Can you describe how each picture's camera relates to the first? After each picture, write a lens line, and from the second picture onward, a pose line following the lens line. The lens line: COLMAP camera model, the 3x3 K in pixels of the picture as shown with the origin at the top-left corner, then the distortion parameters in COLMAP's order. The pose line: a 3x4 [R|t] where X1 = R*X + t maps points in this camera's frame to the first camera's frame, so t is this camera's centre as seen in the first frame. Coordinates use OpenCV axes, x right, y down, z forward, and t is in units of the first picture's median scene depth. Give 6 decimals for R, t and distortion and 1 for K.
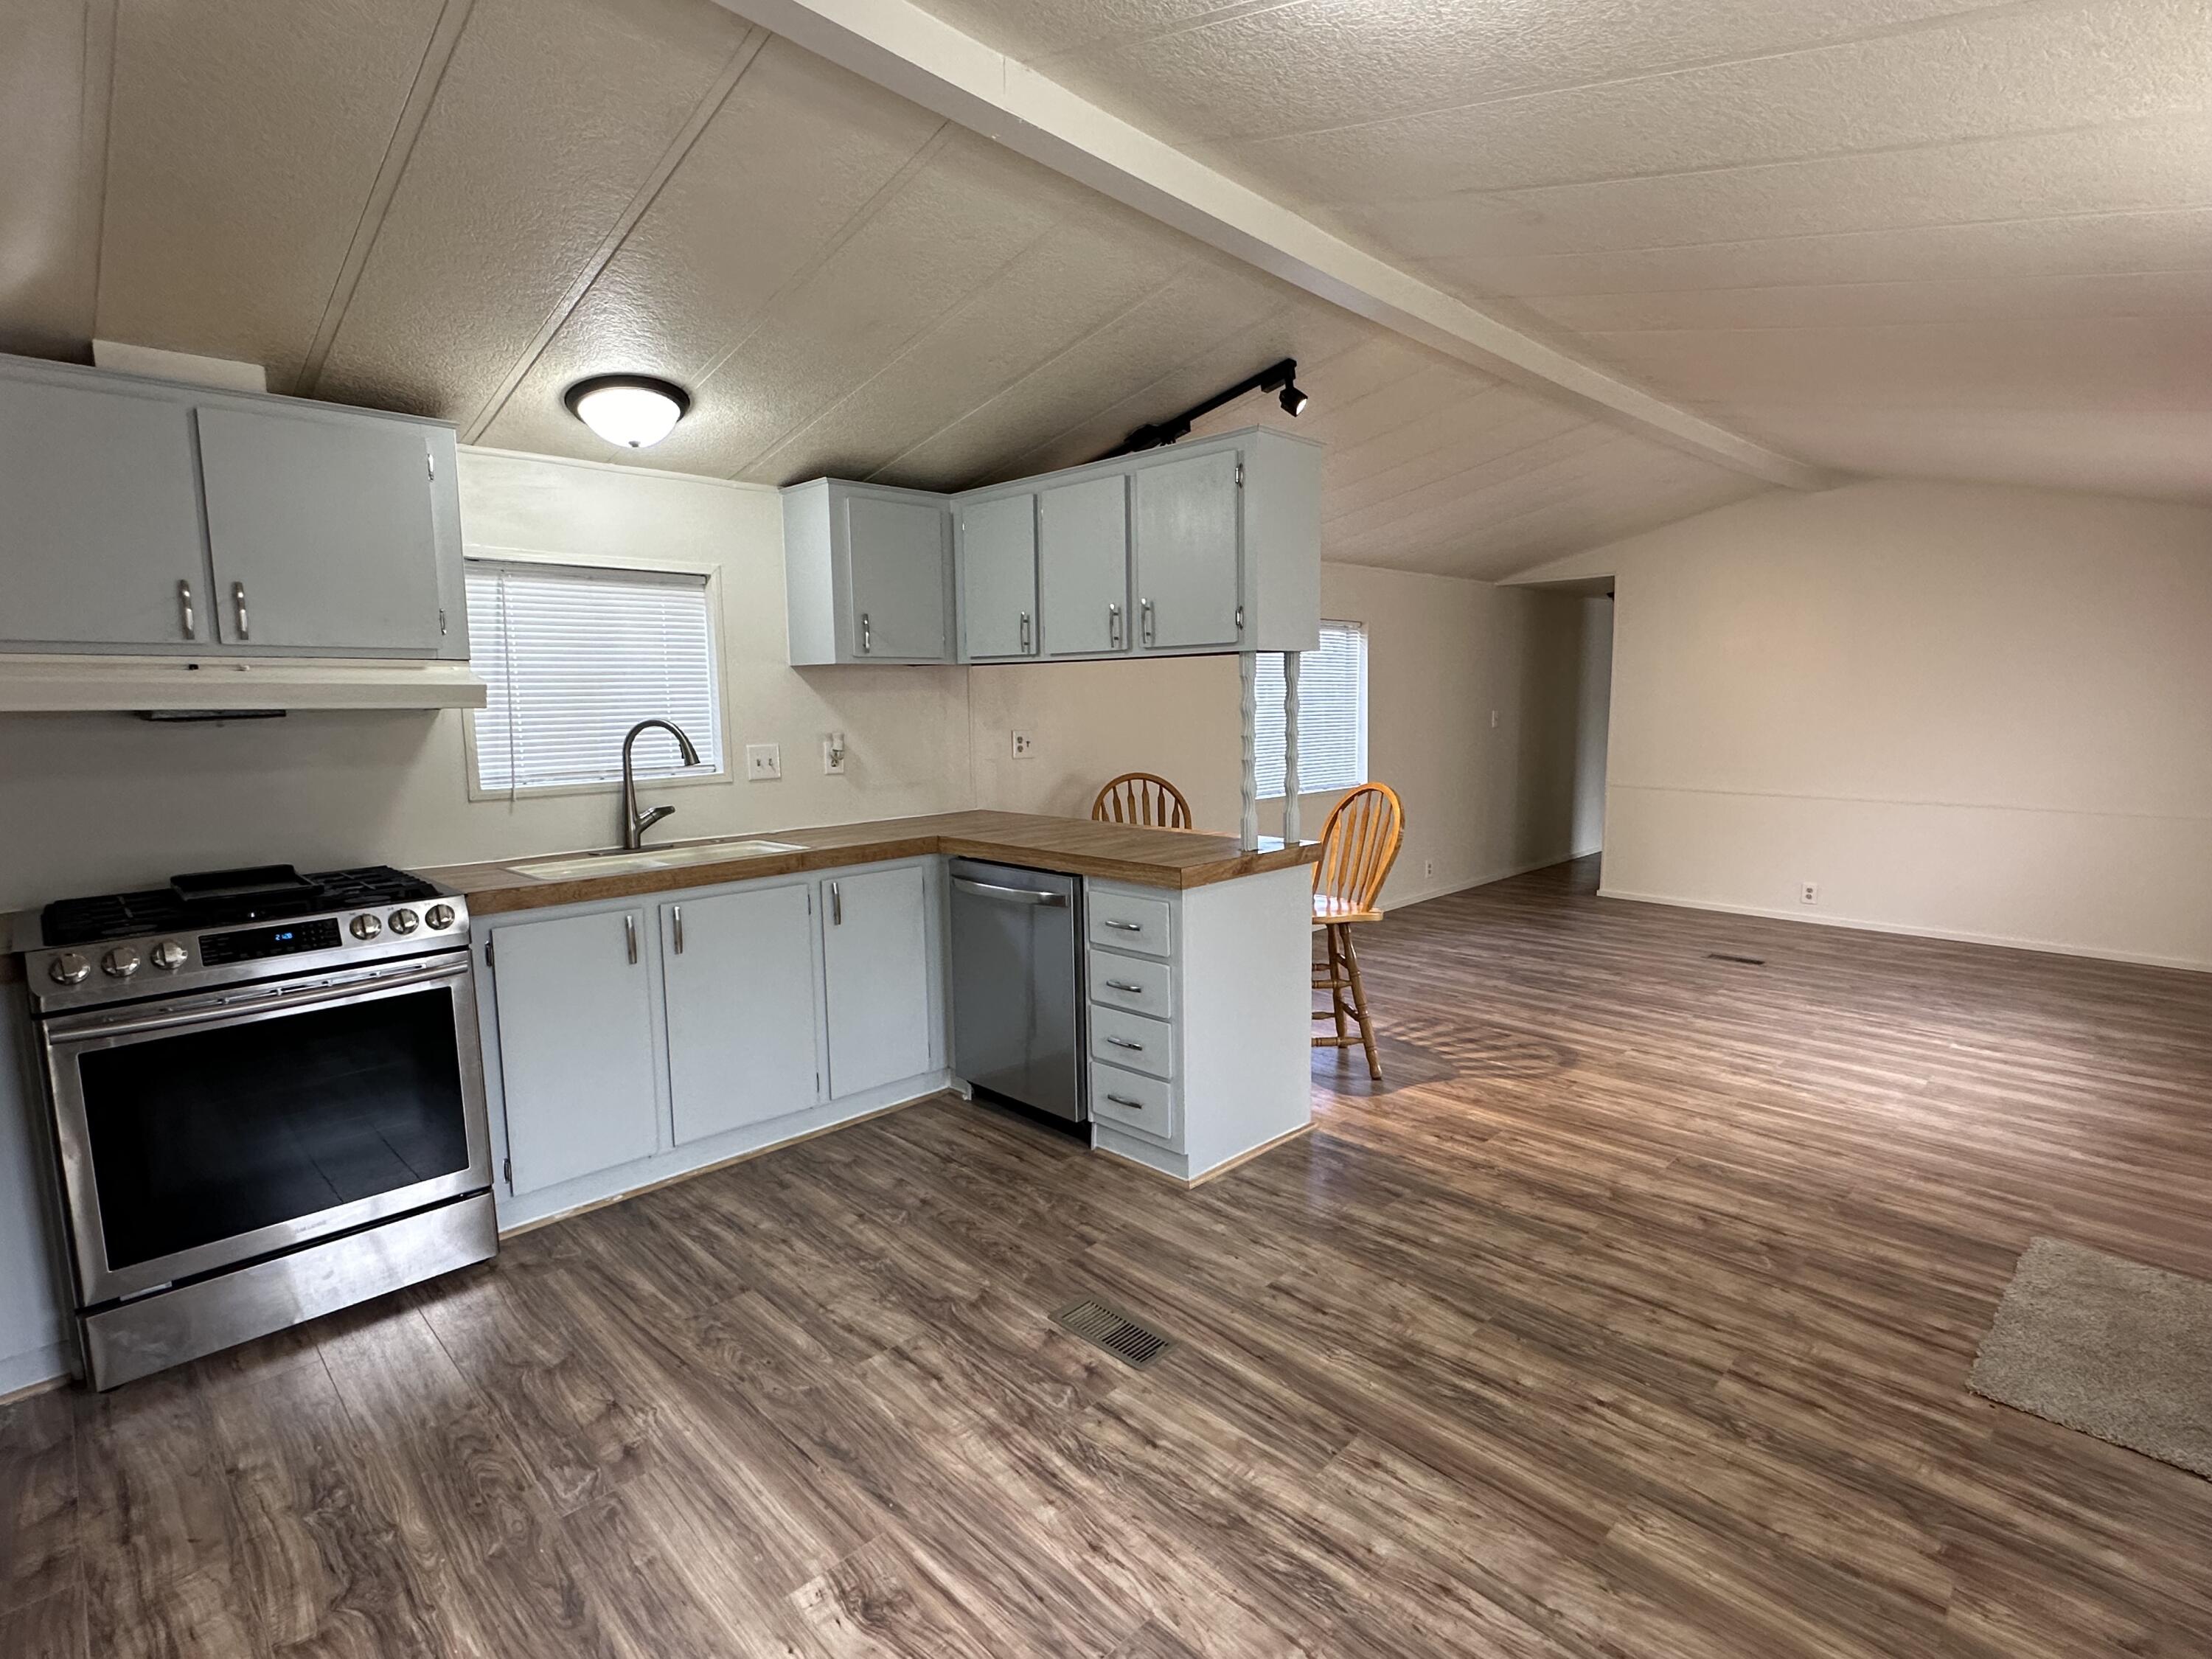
lens RADIAL K [[1087.4, 0, 1101.5], [0, 1087.4, 835.8], [0, 0, 1]] dist [-0.002852, -0.000279]
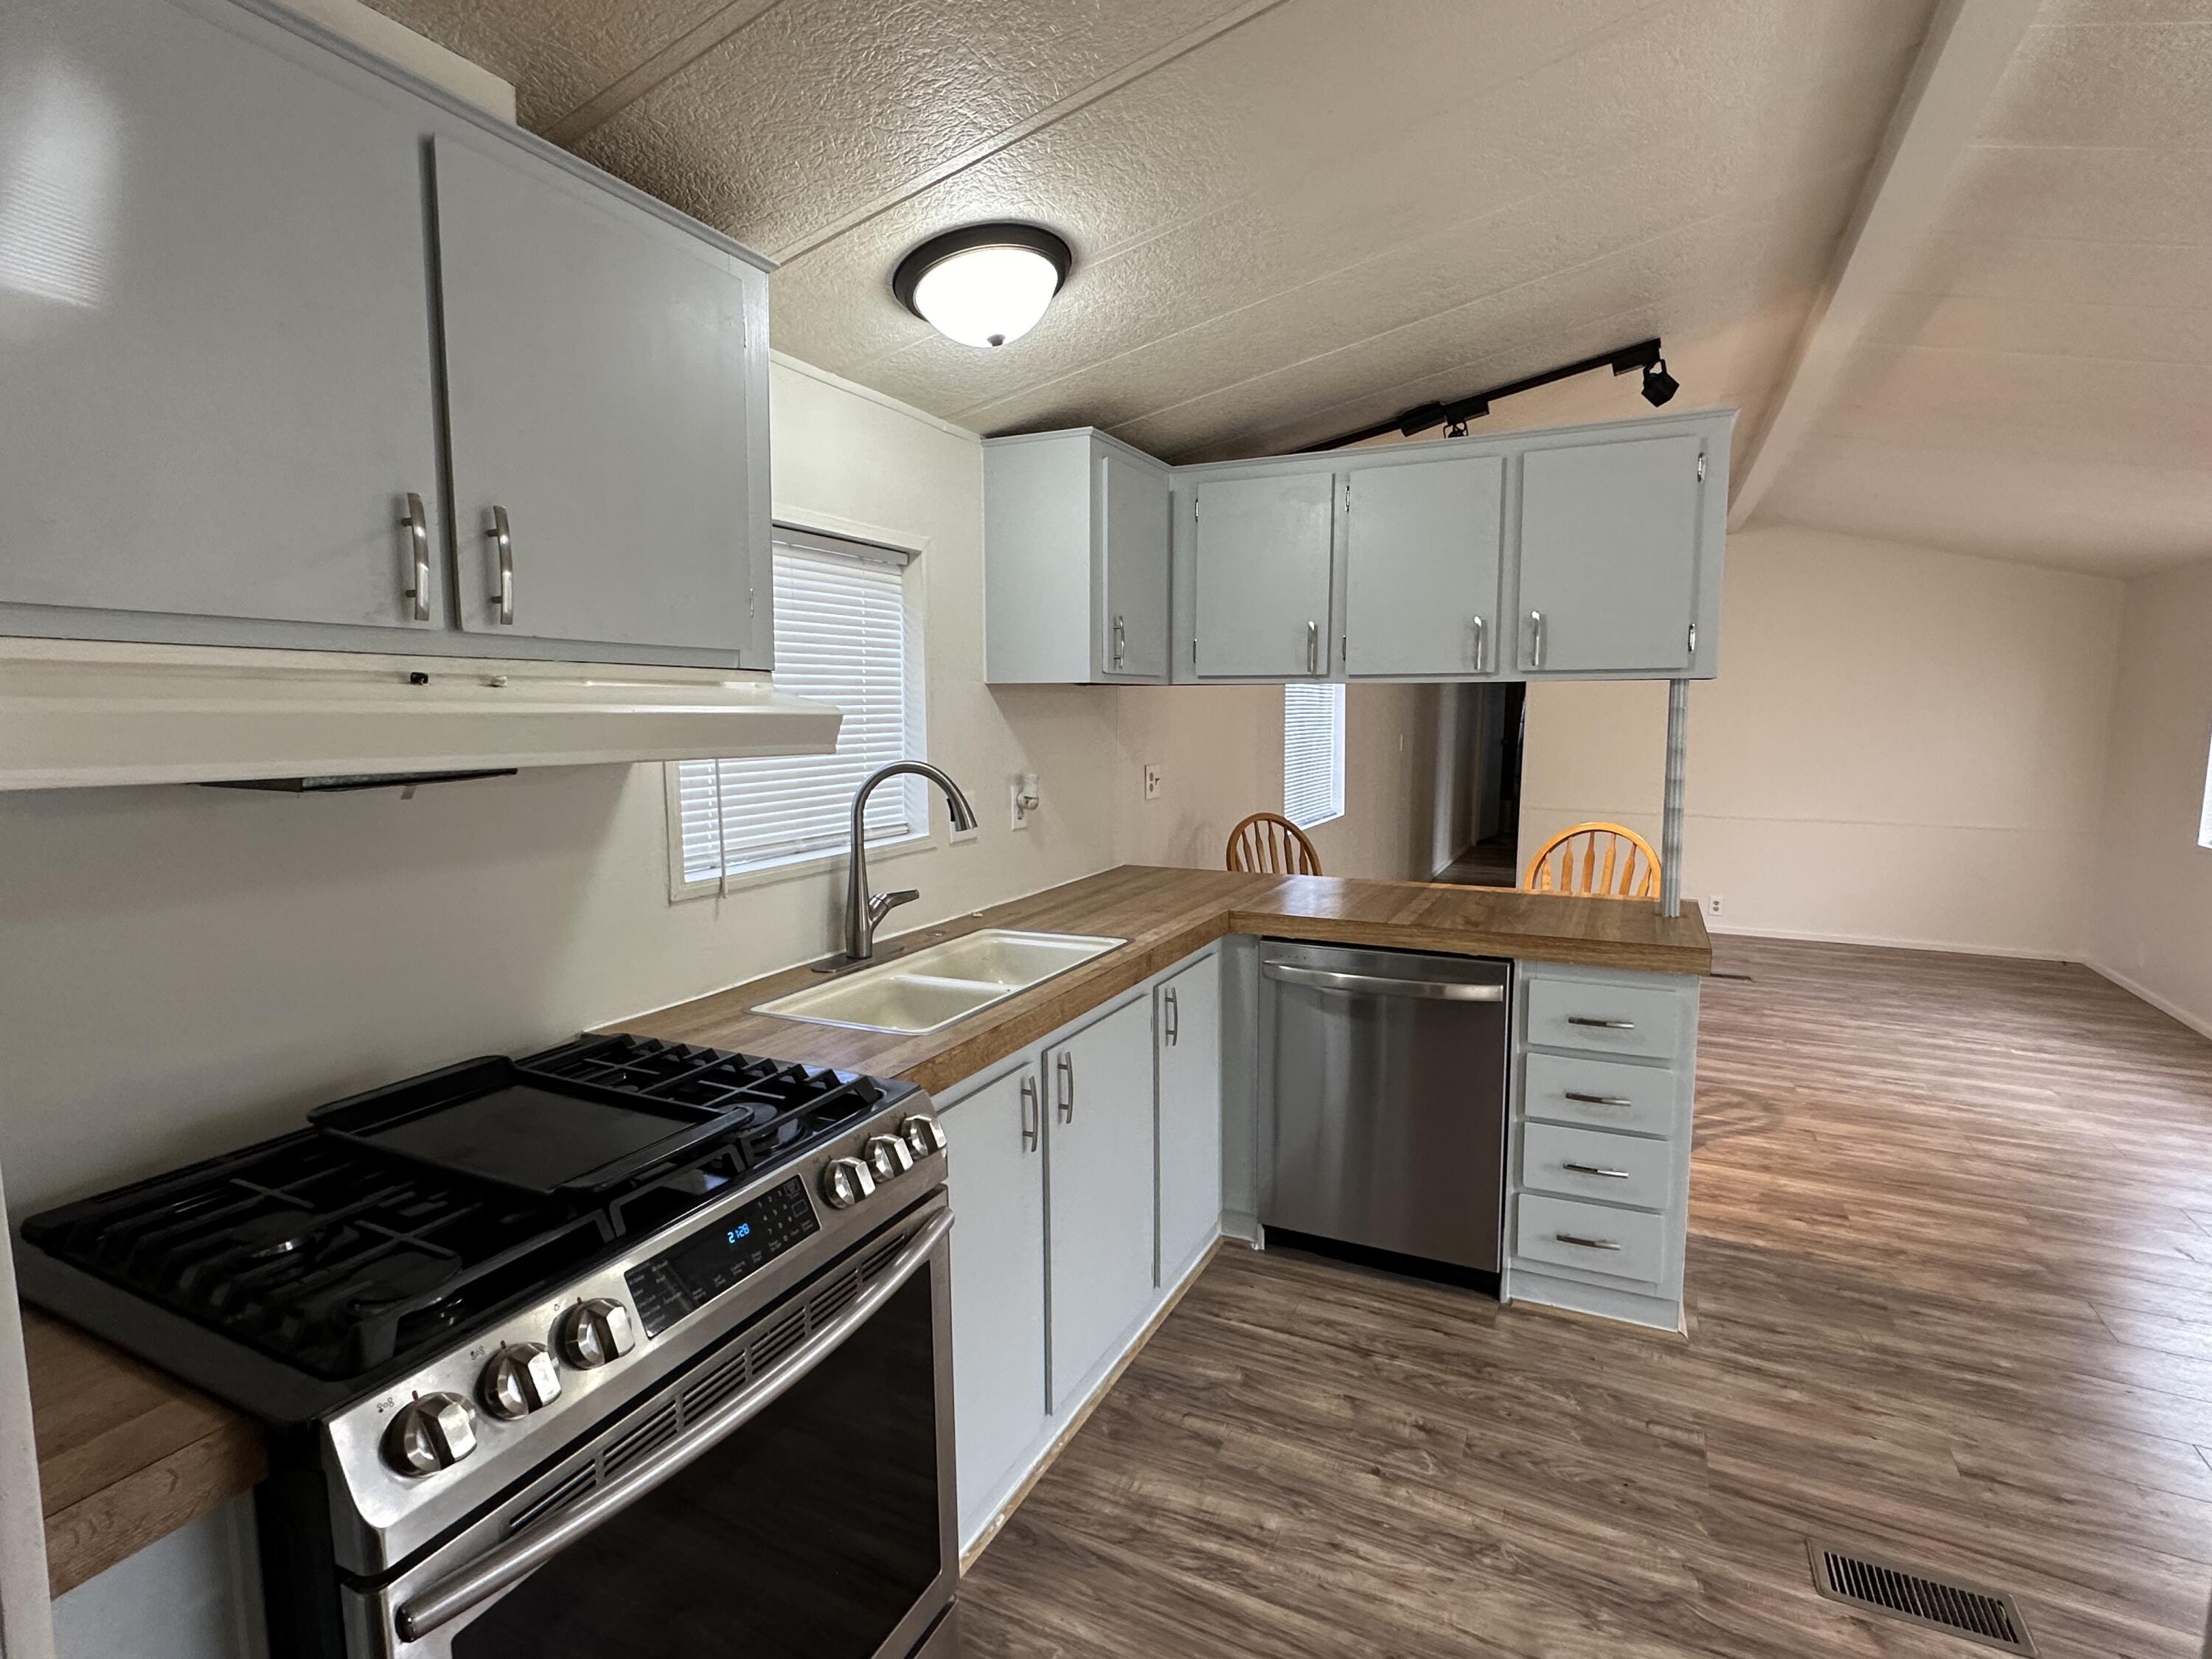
lens RADIAL K [[1087.4, 0, 1101.5], [0, 1087.4, 835.8], [0, 0, 1]] dist [-0.002852, -0.000279]
pose [[0.945412, -0.028695, 0.324612, -0.475291], [0.032959, 0.999427, -0.007645, -0.048817], [-0.324207, 0.017927, 0.945816, 0.303365]]
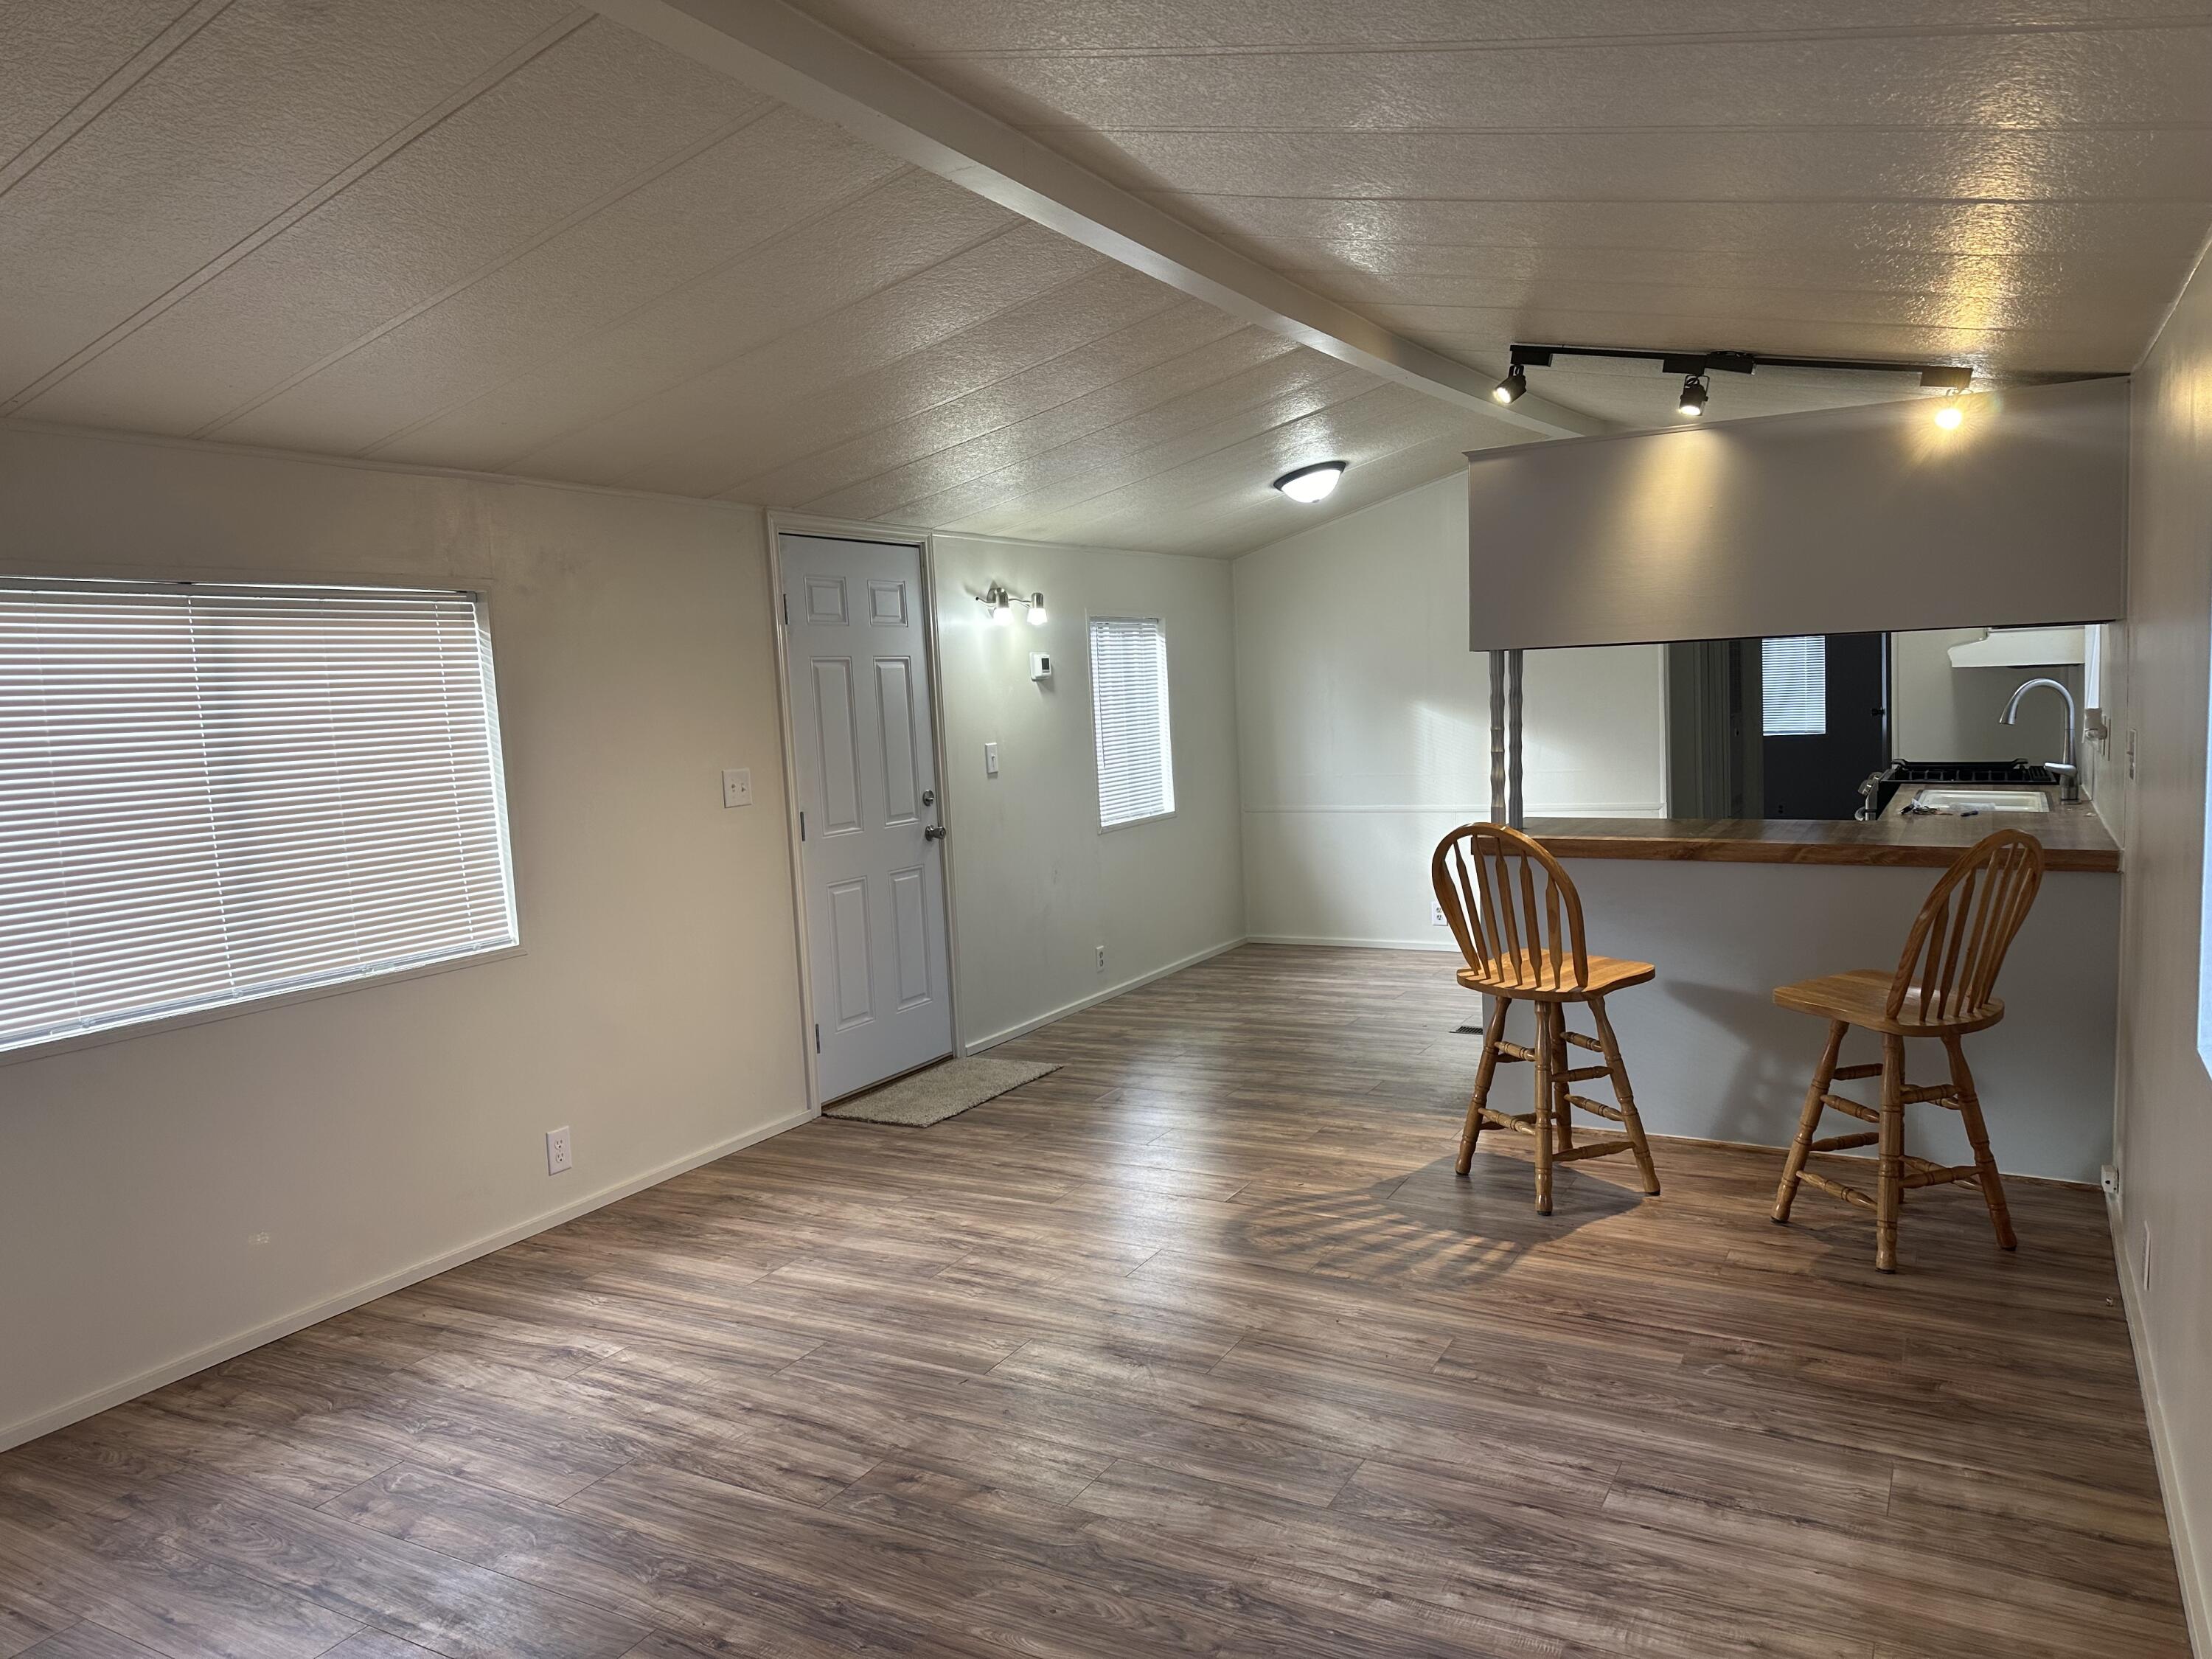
lens RADIAL K [[1537.9, 0, 1106.0], [0, 1537.9, 829.5], [0, 0, 1]] dist [0.090489, -0.108251]
pose [[-0.960294, 0.080212, -0.267209, 0.832051], [0.018675, 0.974110, 0.225301, -0.302130], [0.278363, 0.211365, -0.936931, 2.045851]]
